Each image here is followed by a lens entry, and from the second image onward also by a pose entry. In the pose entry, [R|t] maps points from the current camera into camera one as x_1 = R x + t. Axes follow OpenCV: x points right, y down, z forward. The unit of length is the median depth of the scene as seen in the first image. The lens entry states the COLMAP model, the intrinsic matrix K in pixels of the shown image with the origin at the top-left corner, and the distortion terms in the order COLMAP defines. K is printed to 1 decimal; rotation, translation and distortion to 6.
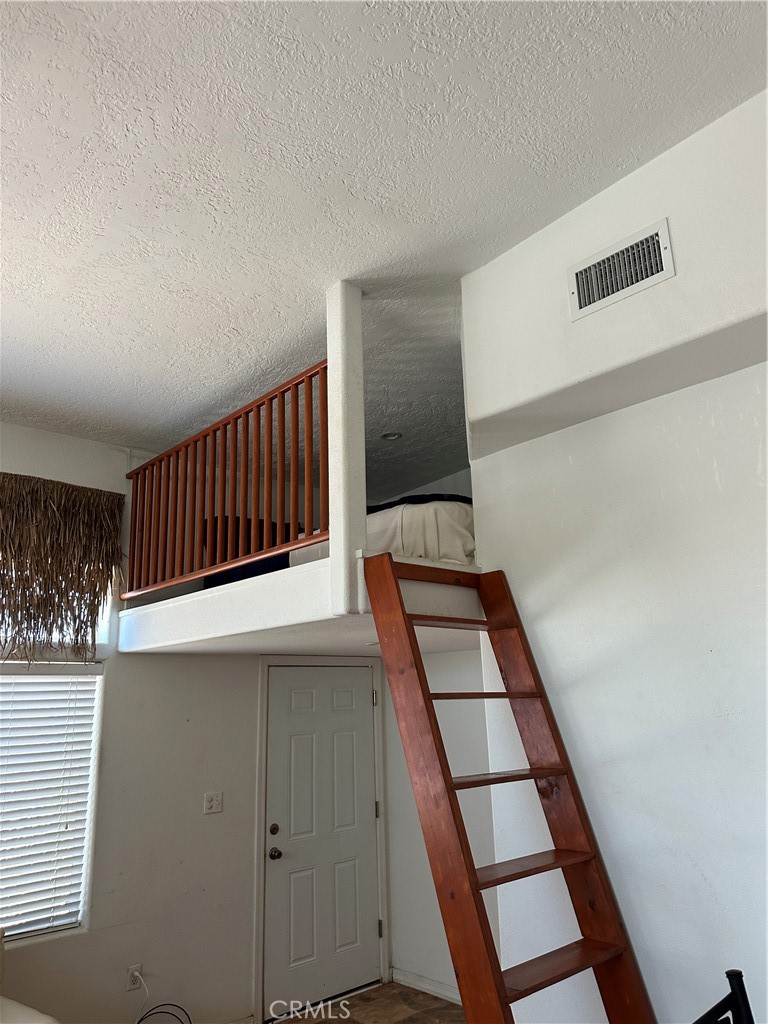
lens RADIAL K [[720.2, 0, 383.3], [0, 720.2, 512.3], [0, 0, 1]] dist [0.061061, -0.022231]
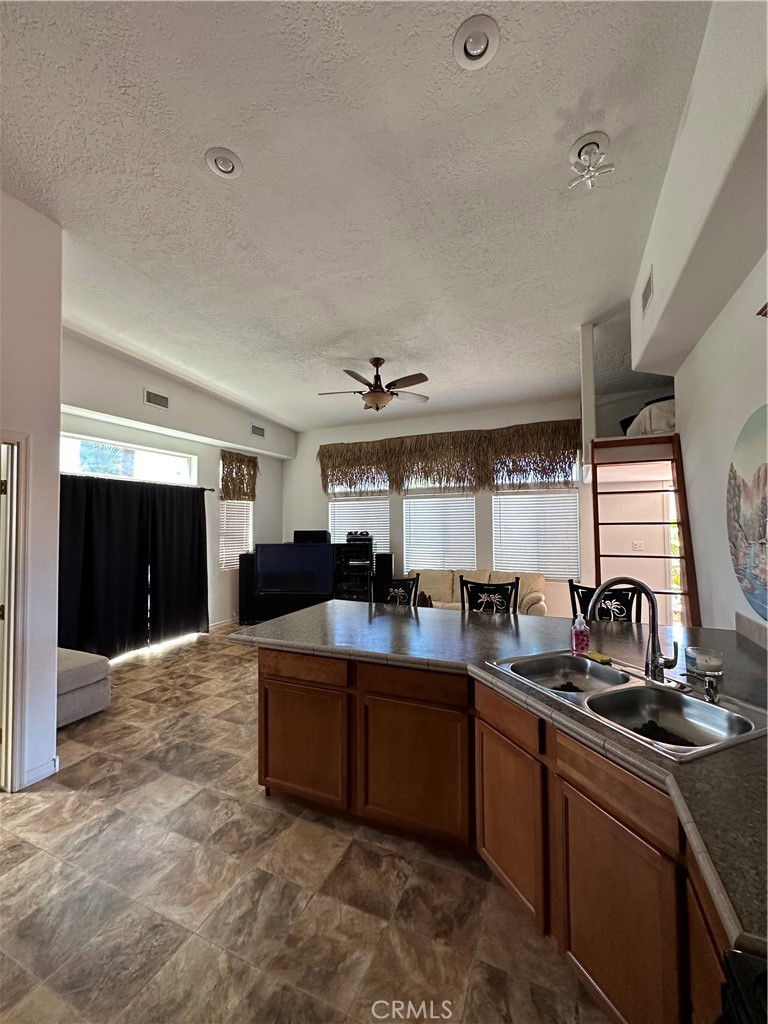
lens RADIAL K [[405.6, 0, 385.9], [0, 405.6, 516.8], [0, 0, 1]] dist [0.001803, 0.000615]
pose [[0.409843, 0.000764, -0.912156, 0.670524], [0.236841, 0.965613, 0.107224, -0.007264], [0.880872, -0.259981, 0.395569, -0.191677]]
